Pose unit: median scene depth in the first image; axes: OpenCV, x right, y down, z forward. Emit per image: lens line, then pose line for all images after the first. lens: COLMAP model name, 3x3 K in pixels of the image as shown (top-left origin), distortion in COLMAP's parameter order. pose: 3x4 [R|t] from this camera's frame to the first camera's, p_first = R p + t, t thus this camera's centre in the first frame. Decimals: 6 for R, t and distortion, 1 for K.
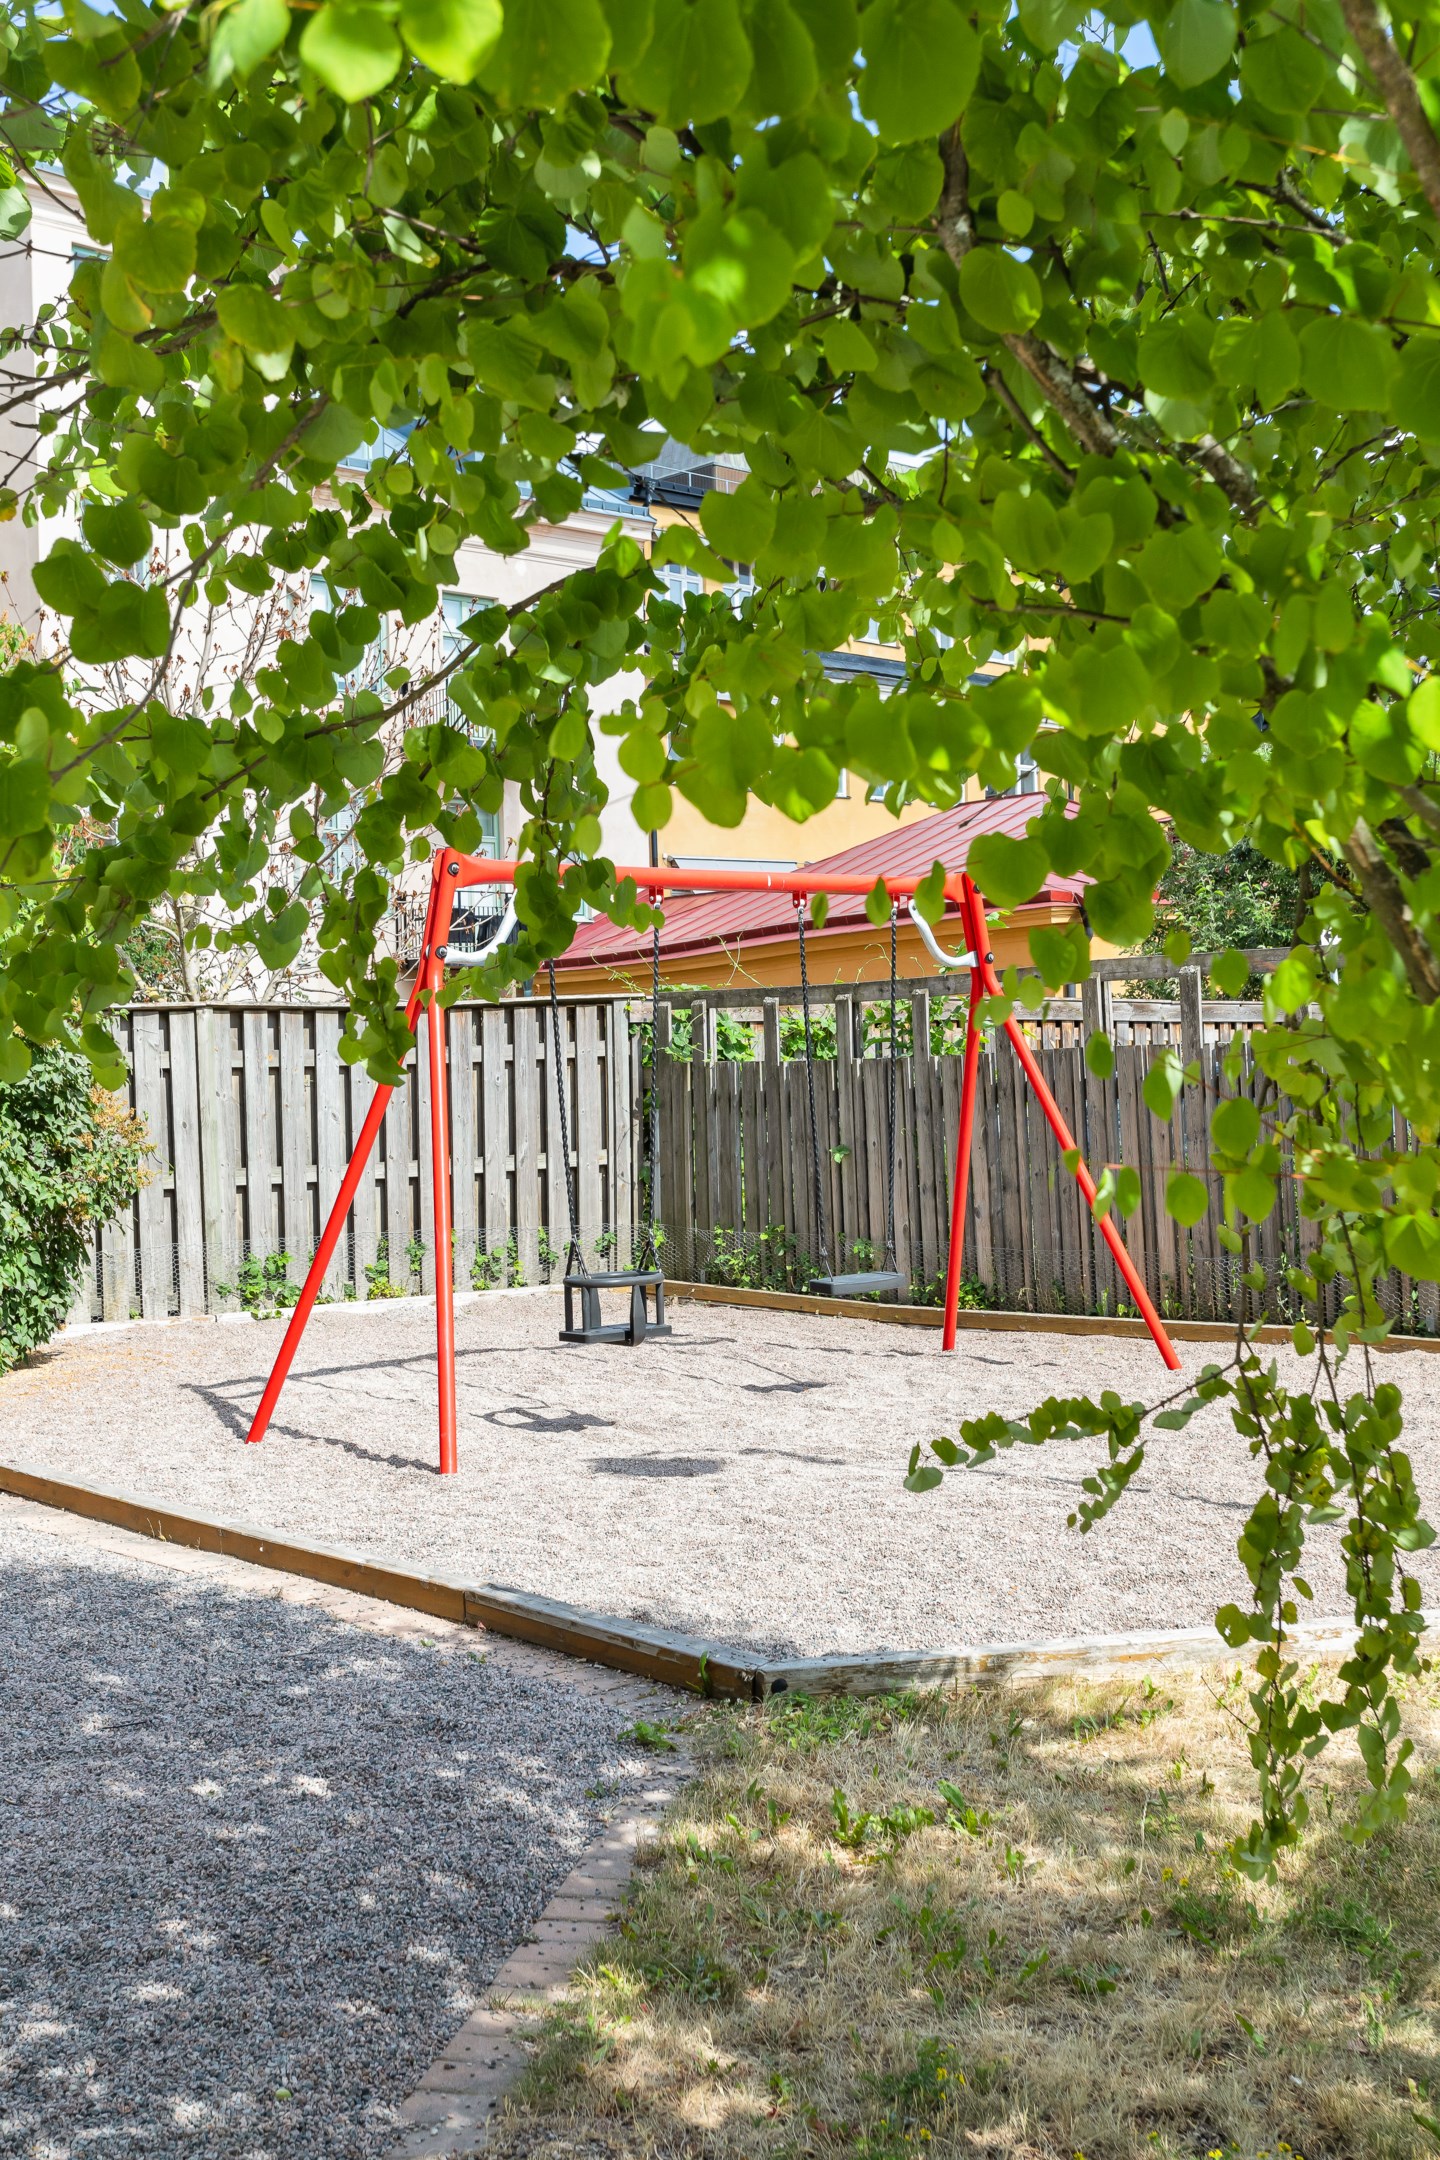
lens RADIAL K [[2419.0, 0, 720.0], [0, 2419.0, 1080.0], [0, 0, 1]] dist [0.003218, -0.009801]
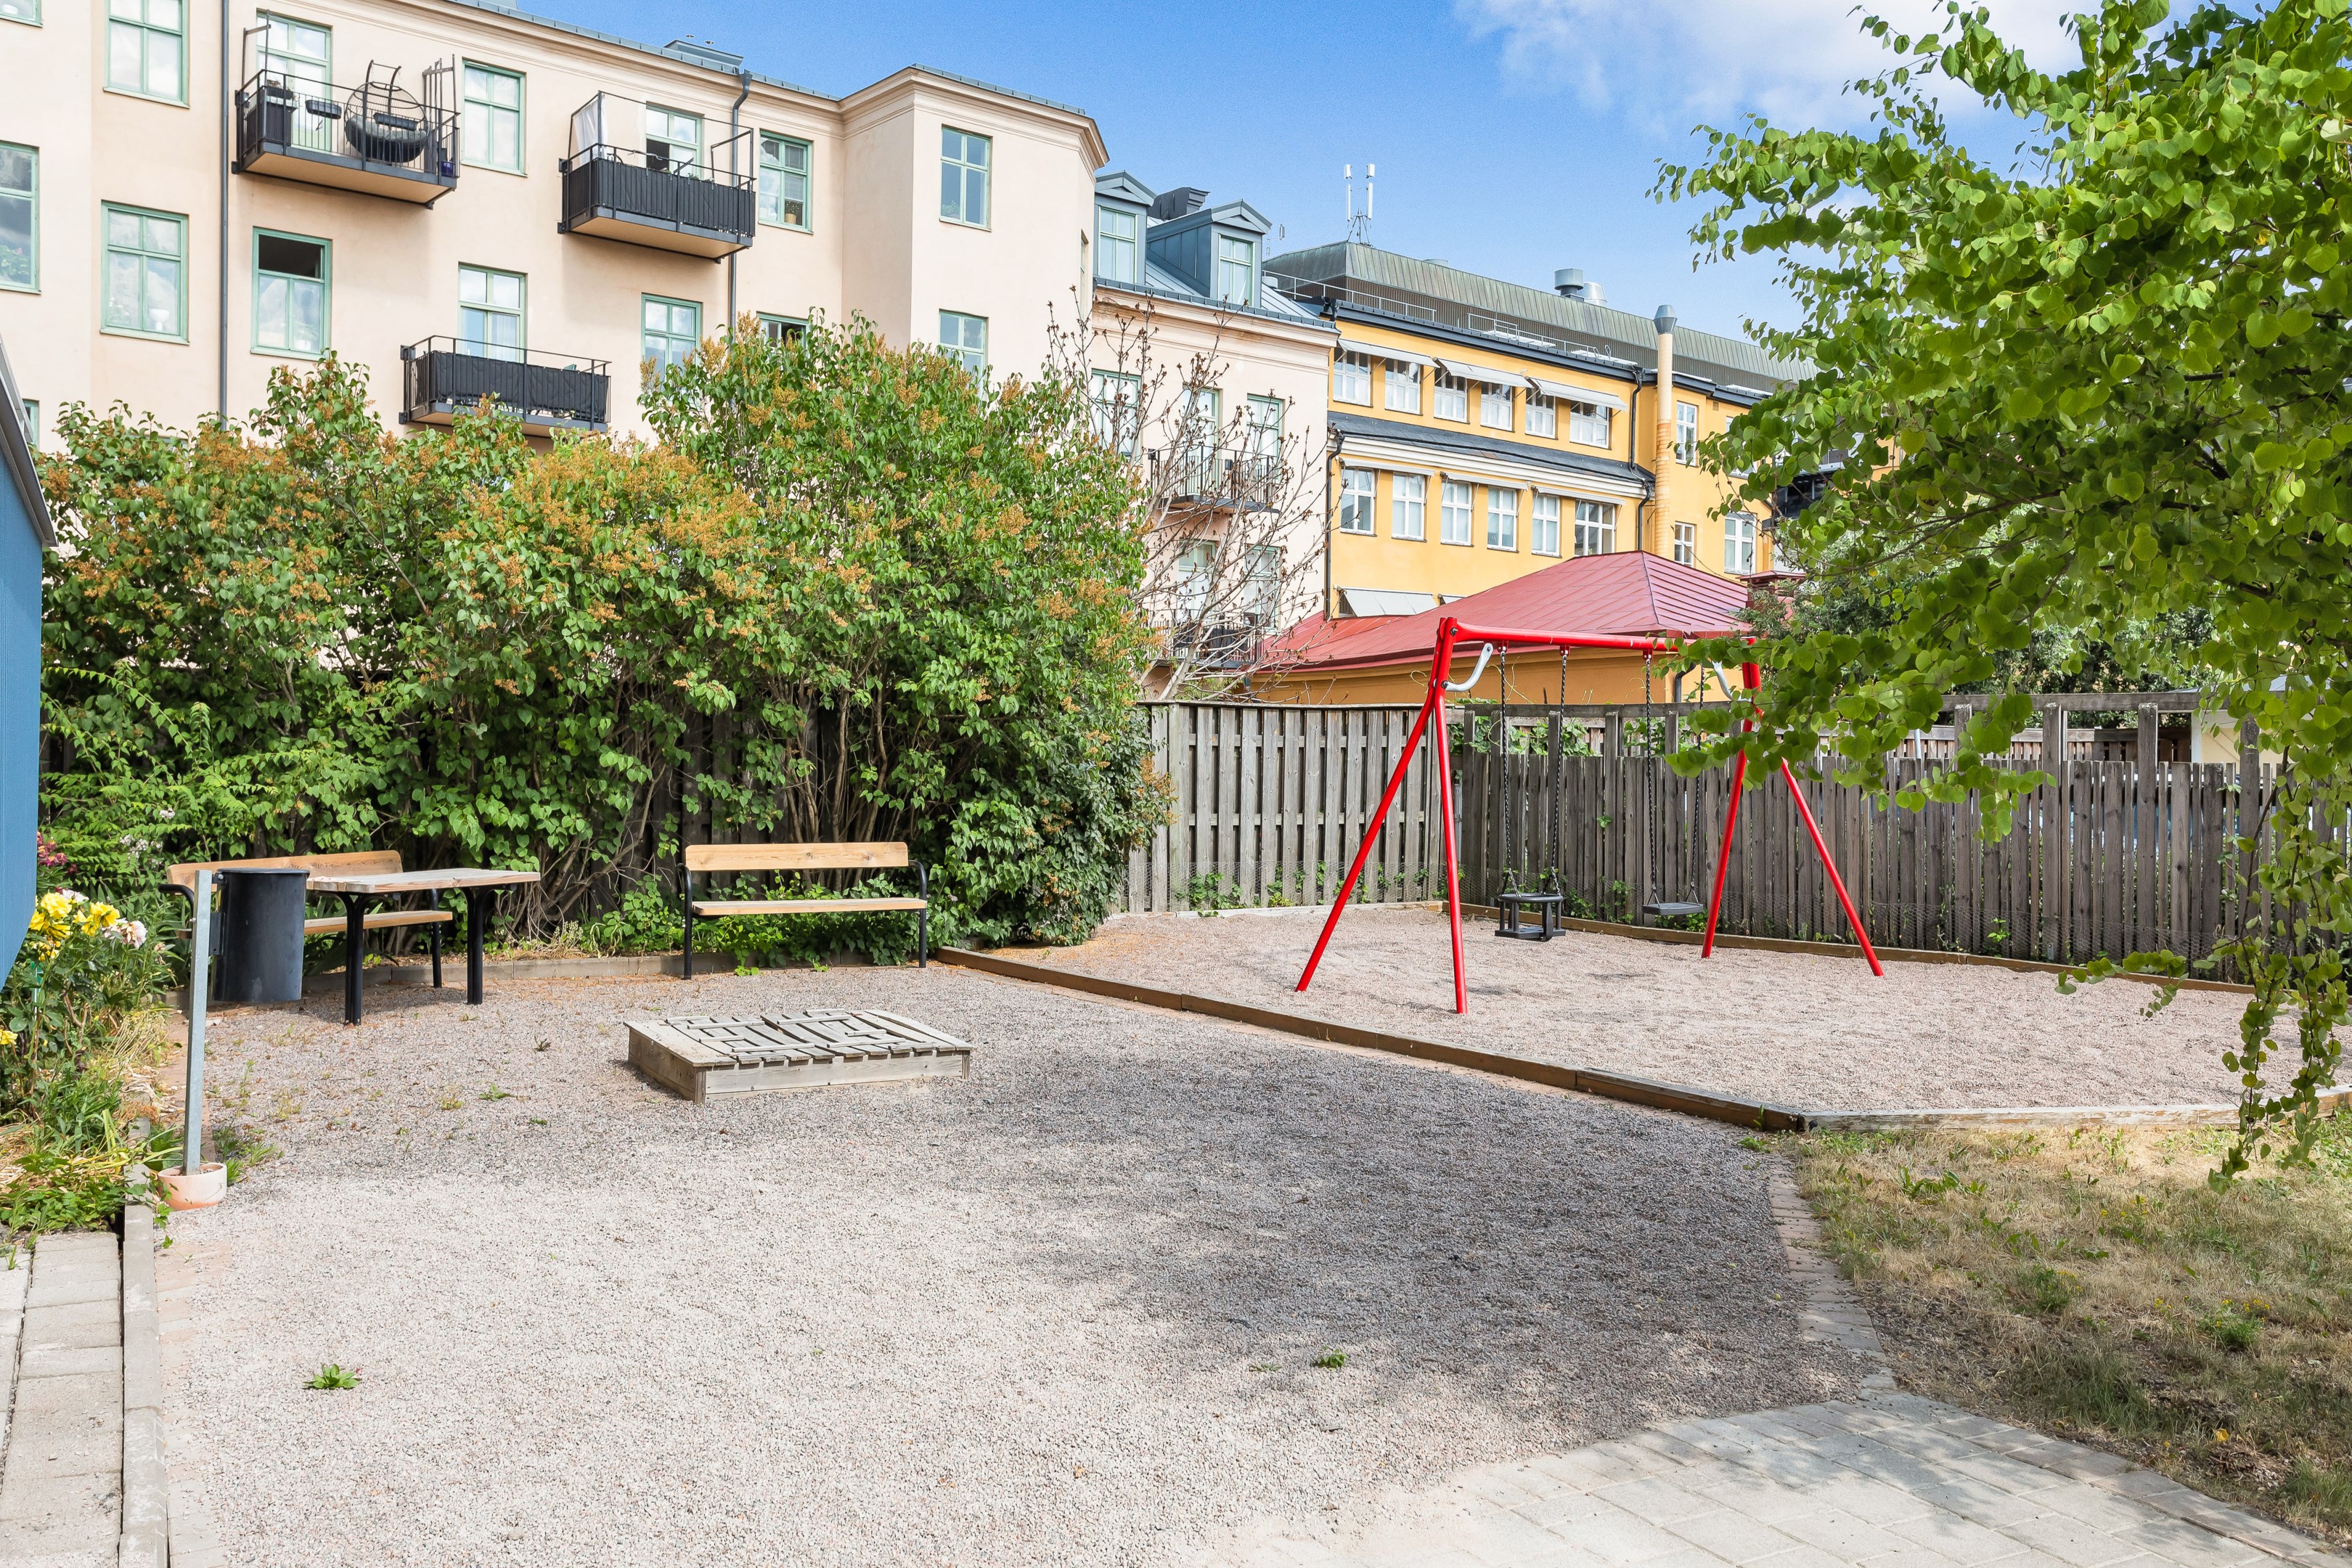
lens RADIAL K [[1868.8, 0, 1176.0], [0, 1868.8, 784.0], [0, 0, 1]] dist [-0.030553, -0.004448]
pose [[0.995978, 0.042415, -0.078928, -0.120110], [-0.041147, 0.998998, 0.017627, -0.001377], [0.079596, -0.014308, 0.996724, -0.137583]]
